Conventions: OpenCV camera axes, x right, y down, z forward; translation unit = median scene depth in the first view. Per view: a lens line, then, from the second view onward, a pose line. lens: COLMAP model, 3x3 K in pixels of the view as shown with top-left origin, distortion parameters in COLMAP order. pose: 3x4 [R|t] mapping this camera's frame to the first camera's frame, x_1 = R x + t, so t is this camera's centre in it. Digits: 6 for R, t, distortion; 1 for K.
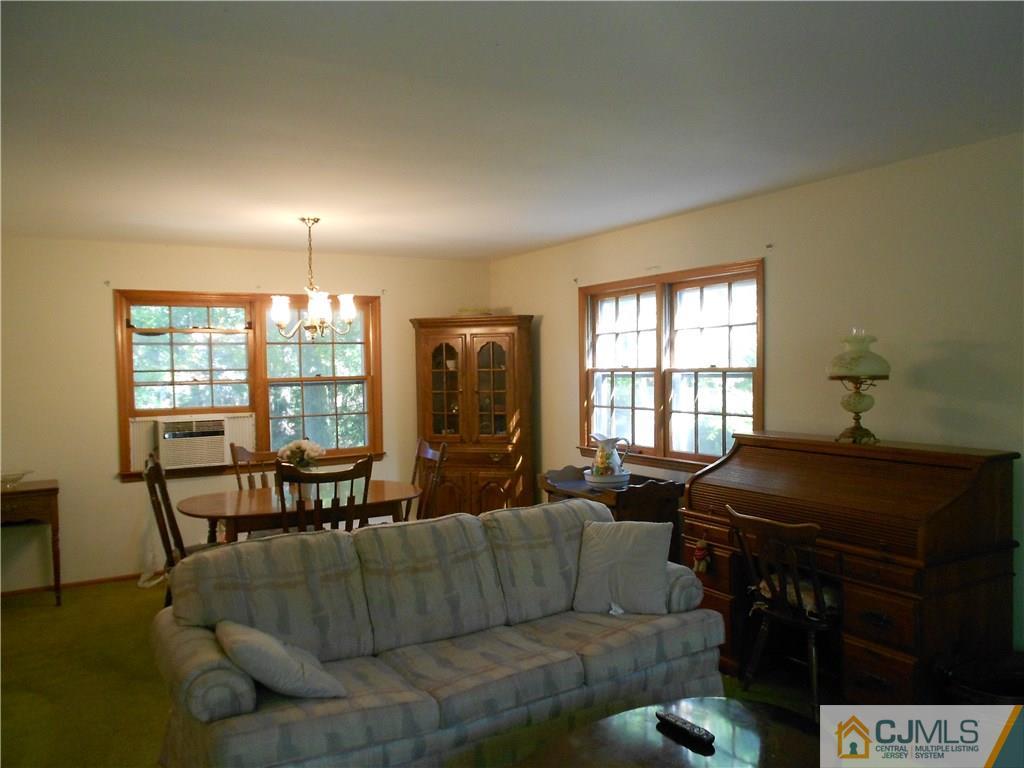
lens RADIAL K [[788.8, 0, 514.6], [0, 788.8, 383.4], [0, 0, 1]] dist [-0.011992, 0.002320]
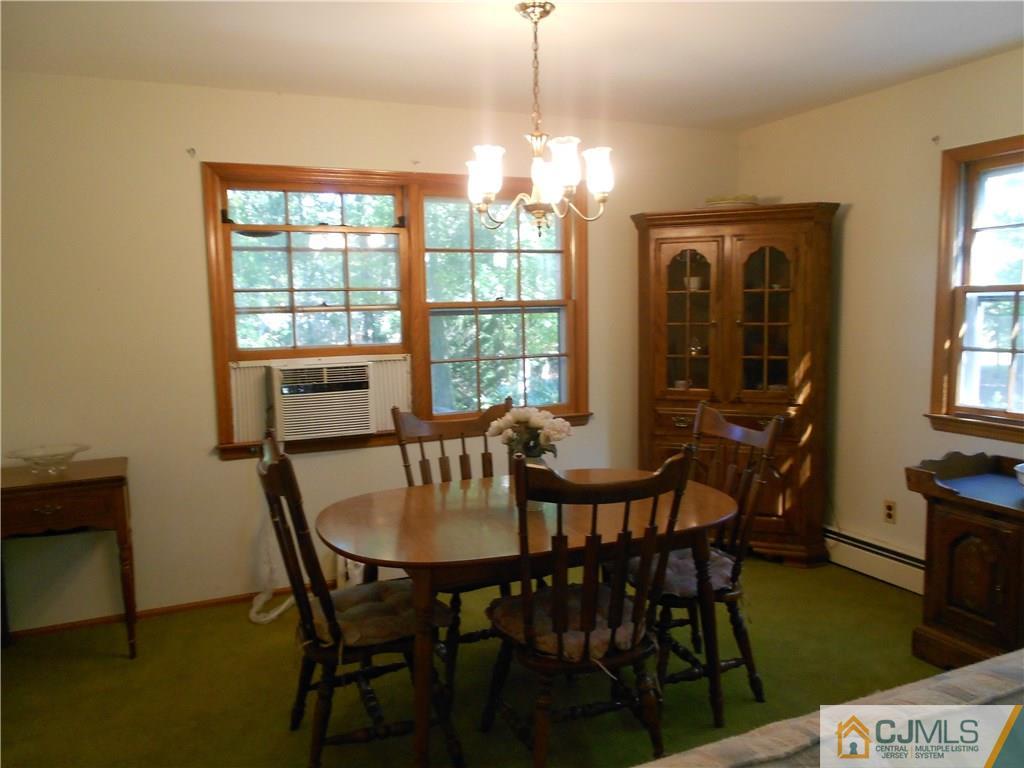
lens RADIAL K [[788.8, 0, 514.6], [0, 788.8, 383.4], [0, 0, 1]] dist [-0.011992, 0.002320]
pose [[0.994130, 0.011286, -0.107604, -0.176247], [-0.002313, 0.996534, 0.083154, 0.005860], [0.108170, -0.082417, 0.990710, 0.359669]]
